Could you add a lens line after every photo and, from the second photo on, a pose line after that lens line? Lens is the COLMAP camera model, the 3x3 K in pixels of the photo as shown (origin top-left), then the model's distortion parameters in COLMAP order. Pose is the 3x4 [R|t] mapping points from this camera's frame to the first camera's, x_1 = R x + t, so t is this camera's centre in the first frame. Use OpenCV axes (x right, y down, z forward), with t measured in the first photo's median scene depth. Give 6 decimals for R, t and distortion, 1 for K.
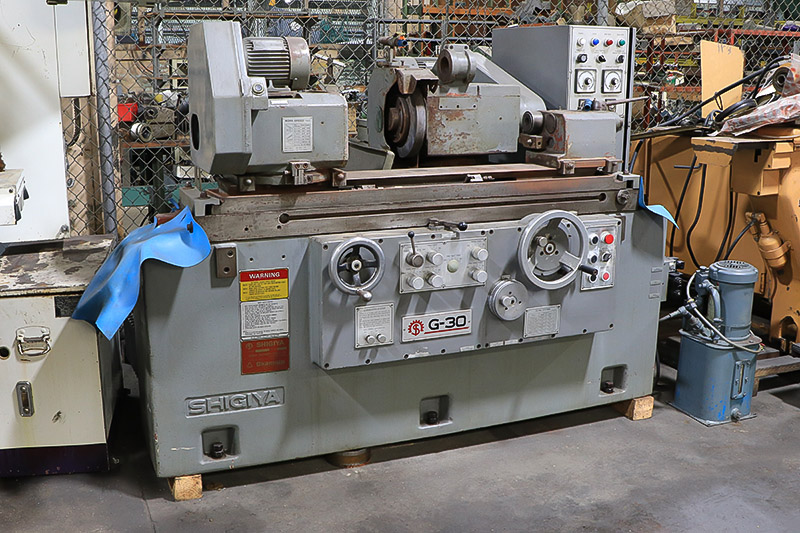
lens RADIAL K [[861.3, 0, 385.1], [0, 861.3, 251.6], [0, 0, 1]] dist [-0.108701, 0.000000]
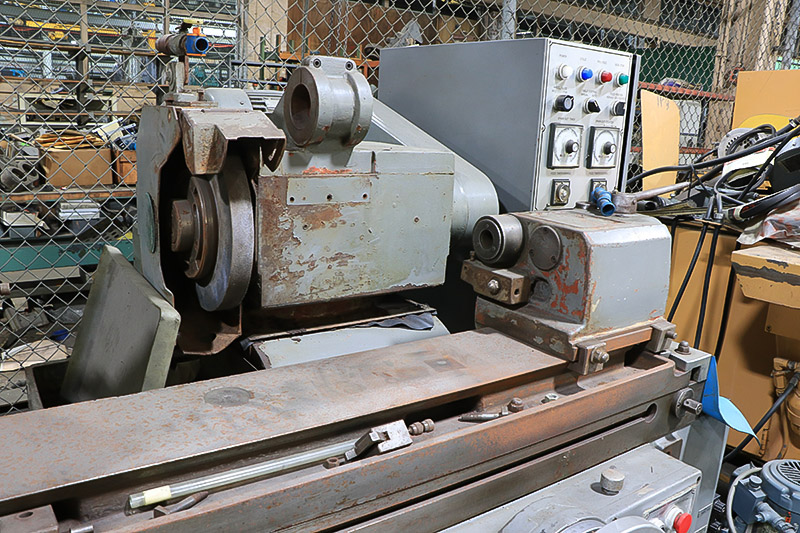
lens RADIAL K [[662.0, 0, 399.6], [0, 662.0, 265.5], [0, 0, 1]] dist [-0.121044, 0.045844]
pose [[0.975767, -0.004166, 0.218771, 0.044282], [0.000339, 0.999846, 0.017529, -0.138536], [-0.218811, -0.017030, 0.975619, 0.648414]]
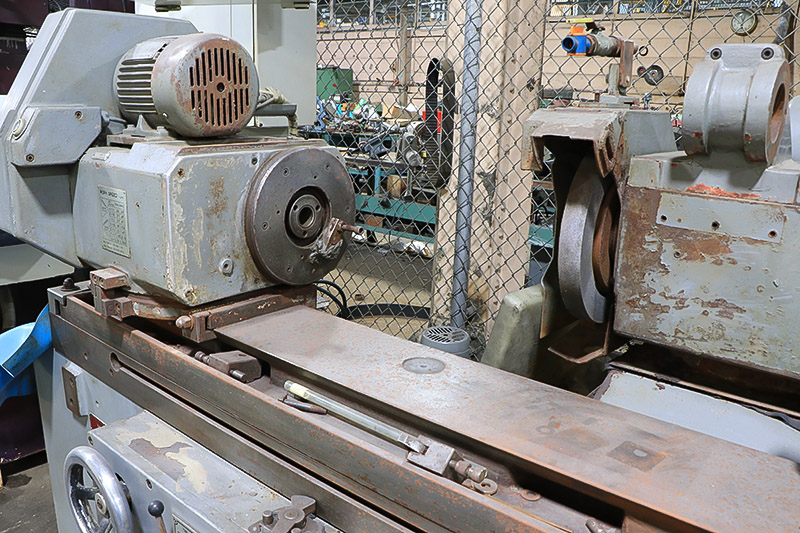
lens RADIAL K [[662.0, 0, 397.4], [0, 662.0, 273.1], [0, 0, 1]] dist [-0.121044, 0.045844]
pose [[0.466841, 0.239900, -0.851180, 0.251958], [-0.220606, 0.963665, 0.150609, -0.160083], [0.856383, 0.117465, 0.502802, 0.751319]]
